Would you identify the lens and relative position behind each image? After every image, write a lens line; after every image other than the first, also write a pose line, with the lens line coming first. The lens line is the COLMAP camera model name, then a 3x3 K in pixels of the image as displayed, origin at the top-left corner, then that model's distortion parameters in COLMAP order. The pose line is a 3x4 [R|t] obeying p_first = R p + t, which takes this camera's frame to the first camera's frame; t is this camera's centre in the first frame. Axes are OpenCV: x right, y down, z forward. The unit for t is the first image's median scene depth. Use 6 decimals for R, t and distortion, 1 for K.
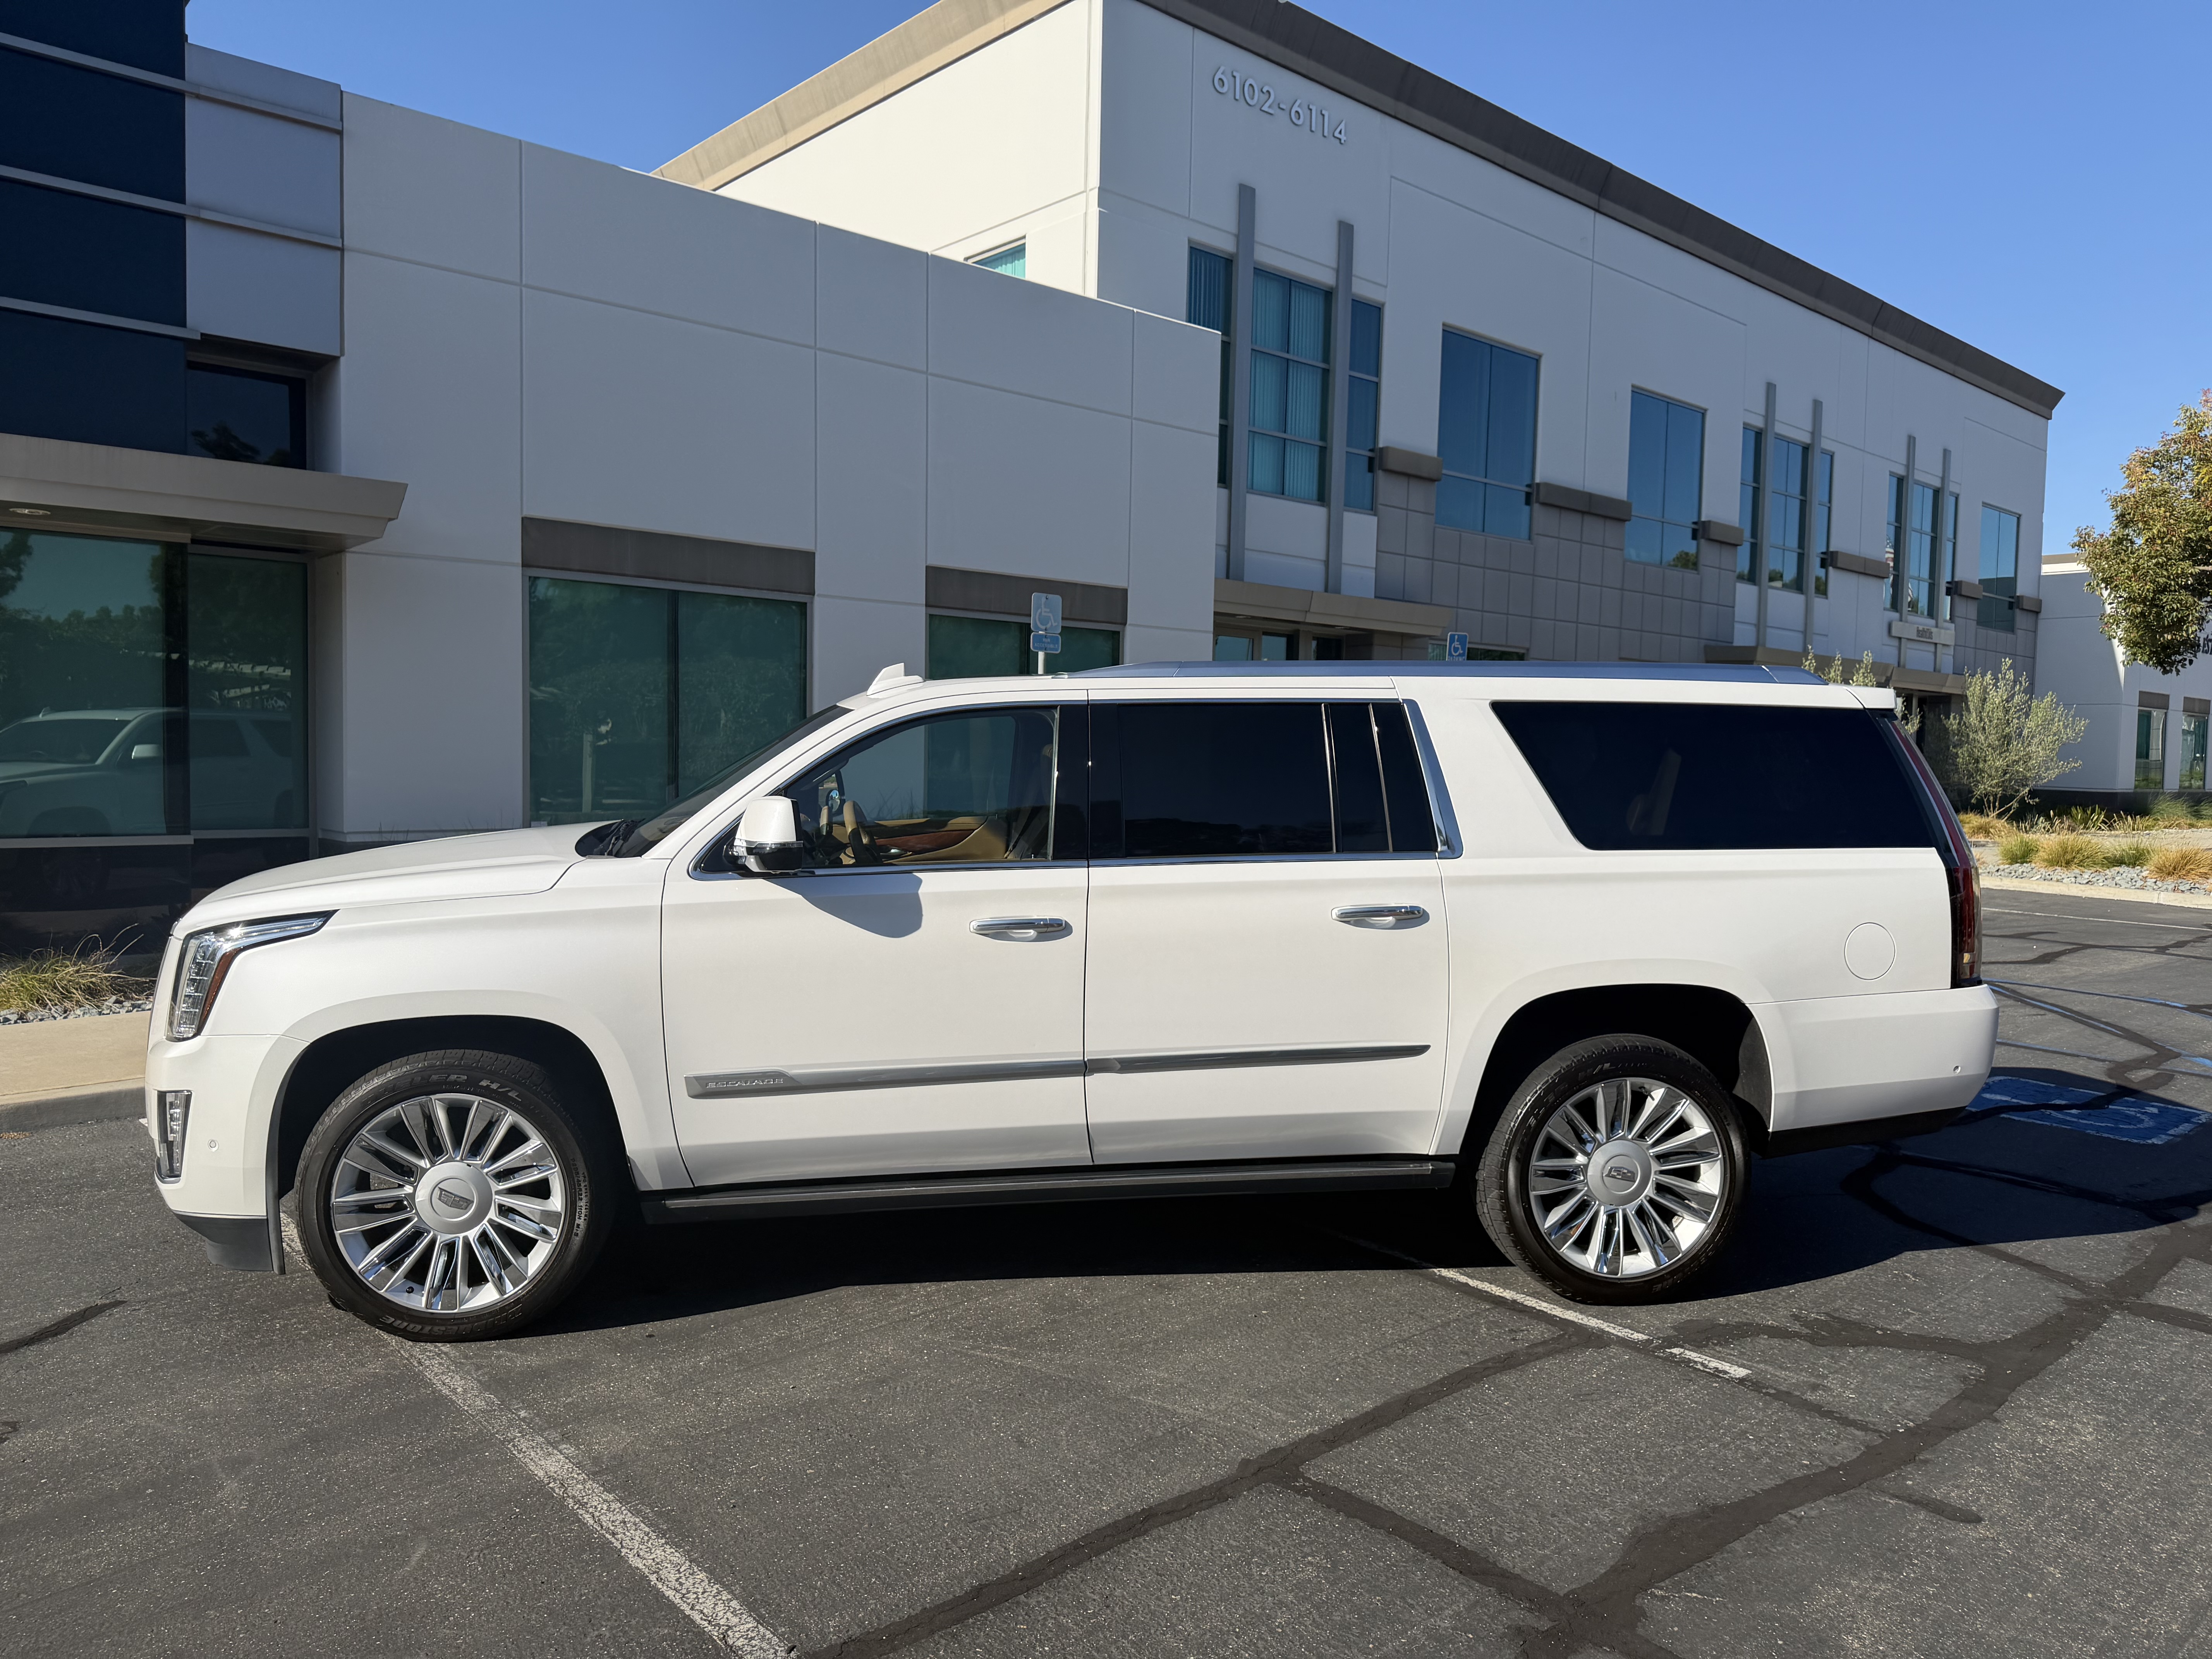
lens RADIAL K [[1567.7, 0, 1109.4], [0, 1567.7, 837.4], [0, 0, 1]] dist [0.032472, -0.039021]
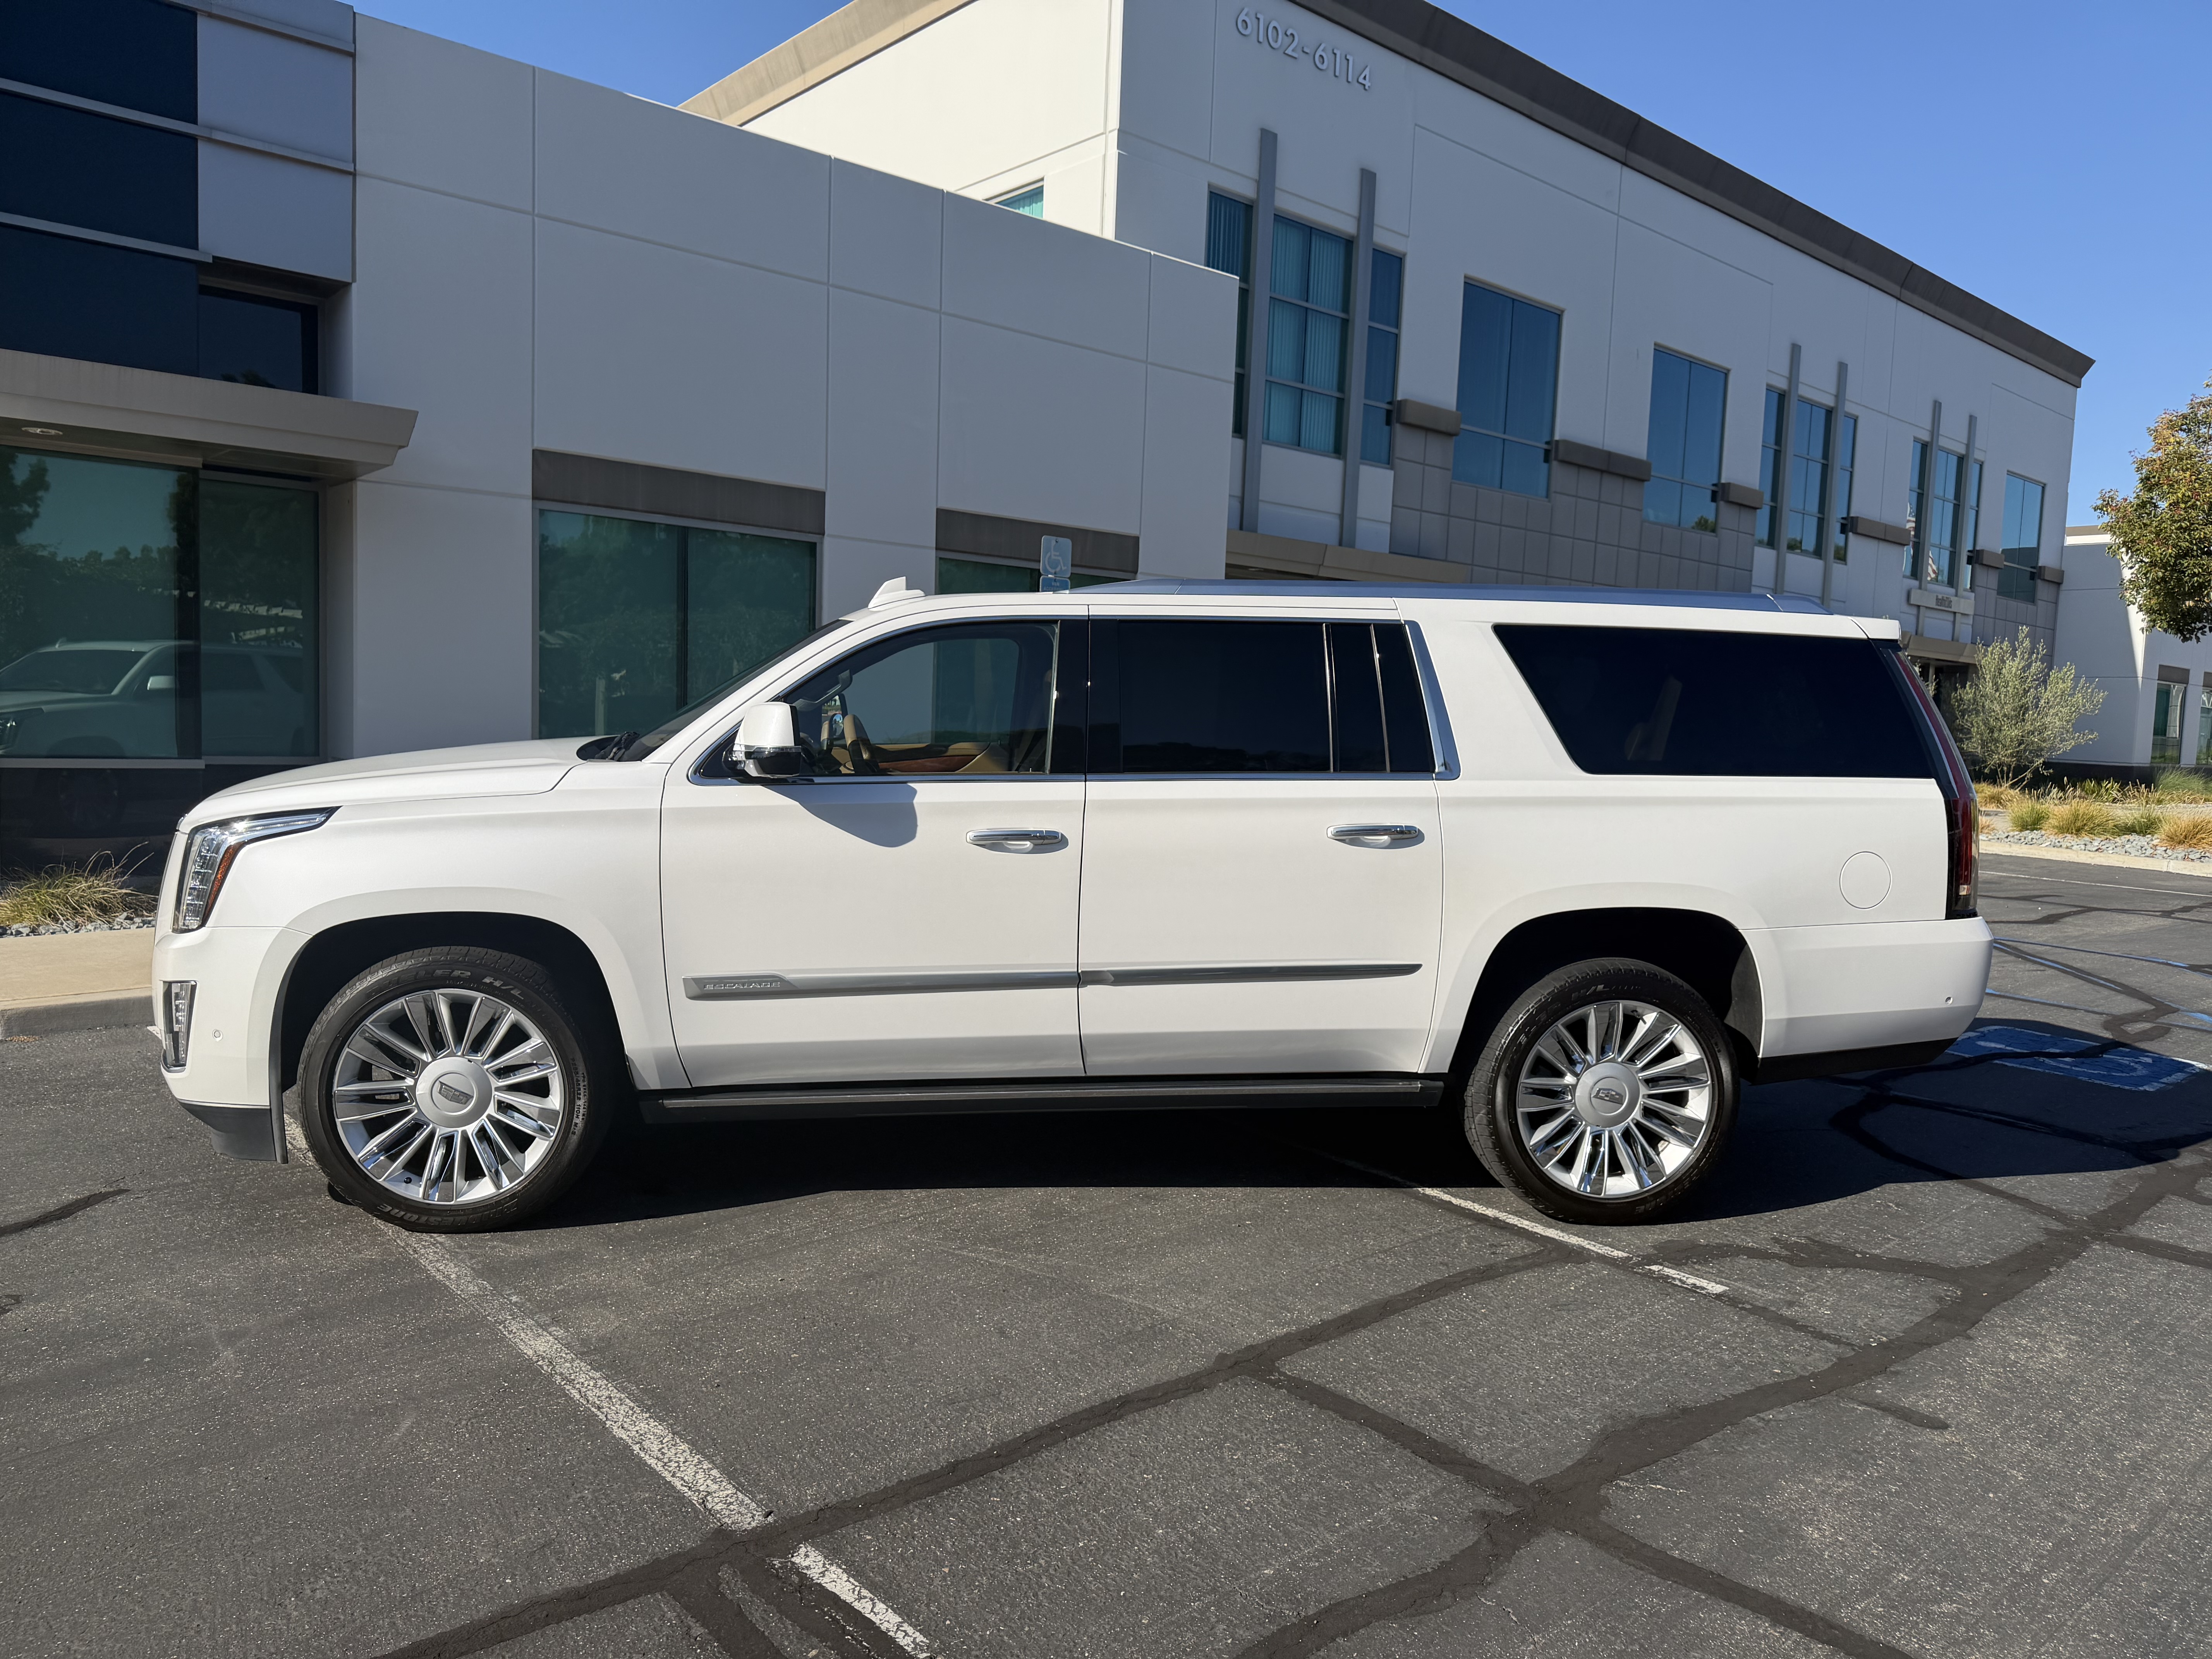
lens RADIAL K [[1565.9, 0, 1106.0], [0, 1565.9, 829.5], [0, 0, 1]] dist [0.044548, -0.057925]
pose [[0.999719, 0.021909, -0.009053, 0.010471], [-0.021723, 0.999562, 0.020092, 0.030514], [0.009490, -0.019890, 0.999757, -0.006111]]
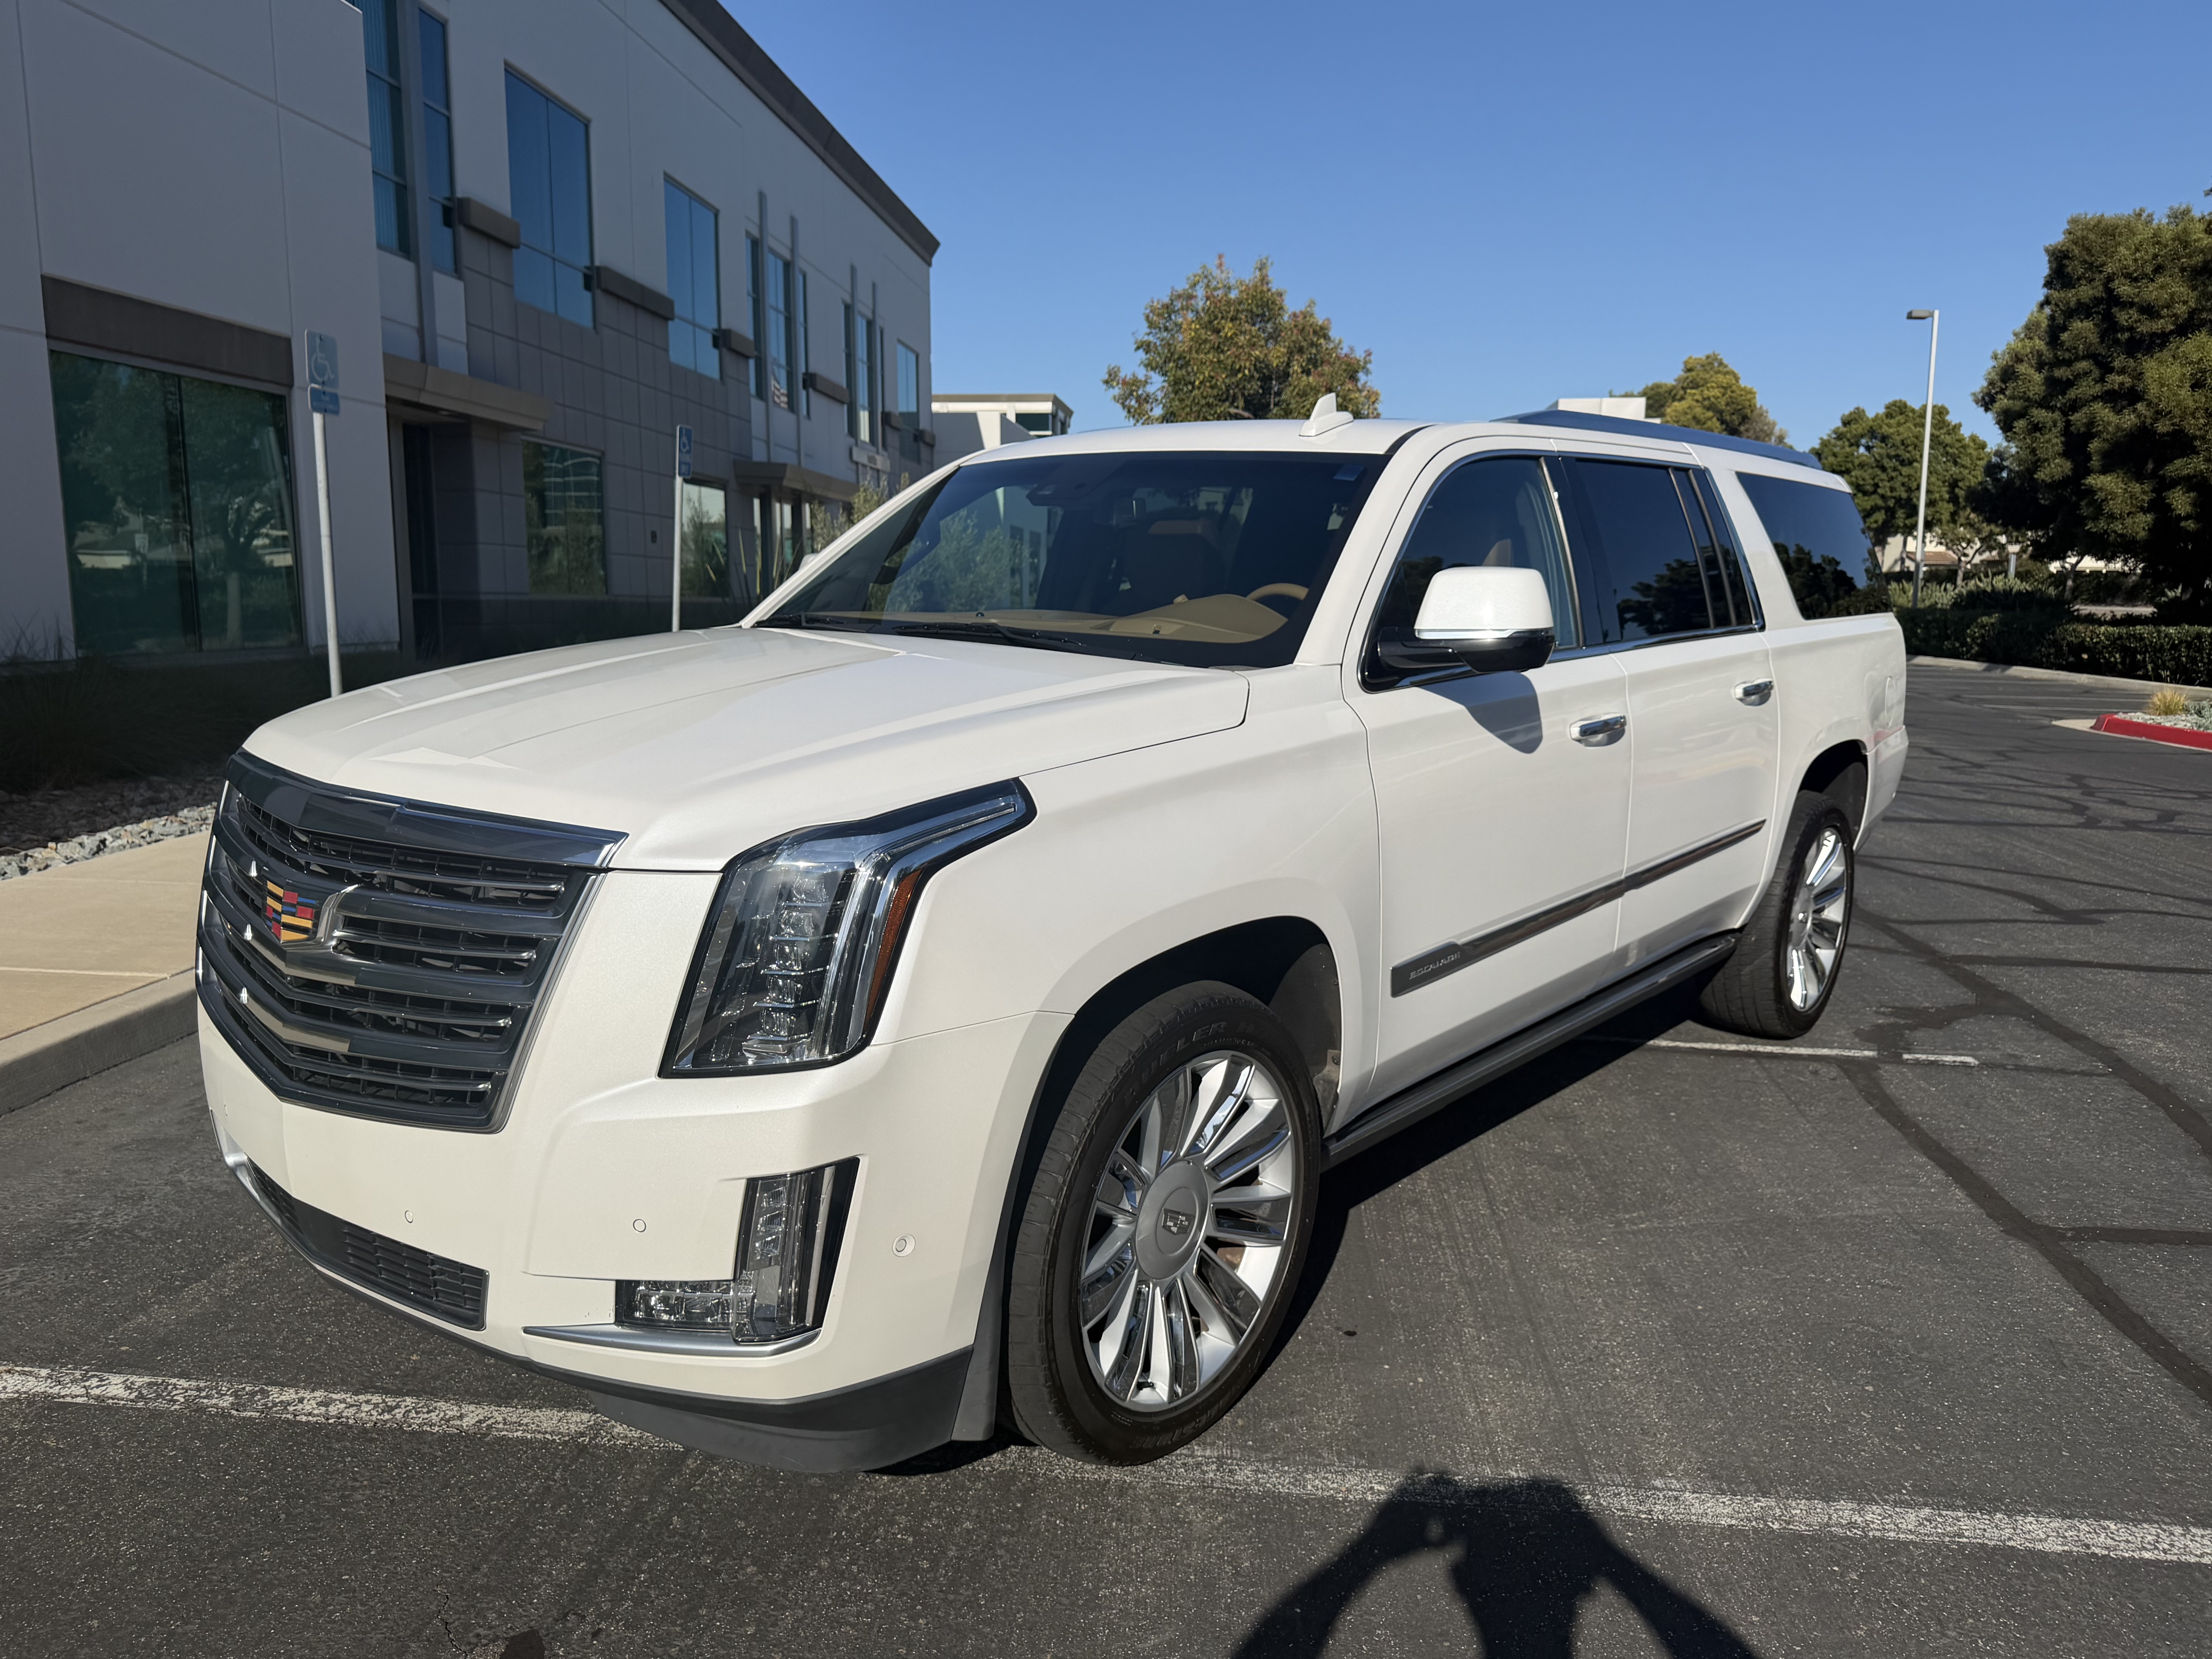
lens RADIAL K [[1565.9, 0, 1106.0], [0, 1565.9, 829.5], [0, 0, 1]] dist [0.044548, -0.057925]
pose [[0.730277, -0.109785, 0.674272, -0.773074], [0.038440, 0.992043, 0.119891, 0.000761], [-0.682069, -0.061635, 0.728686, 0.534259]]
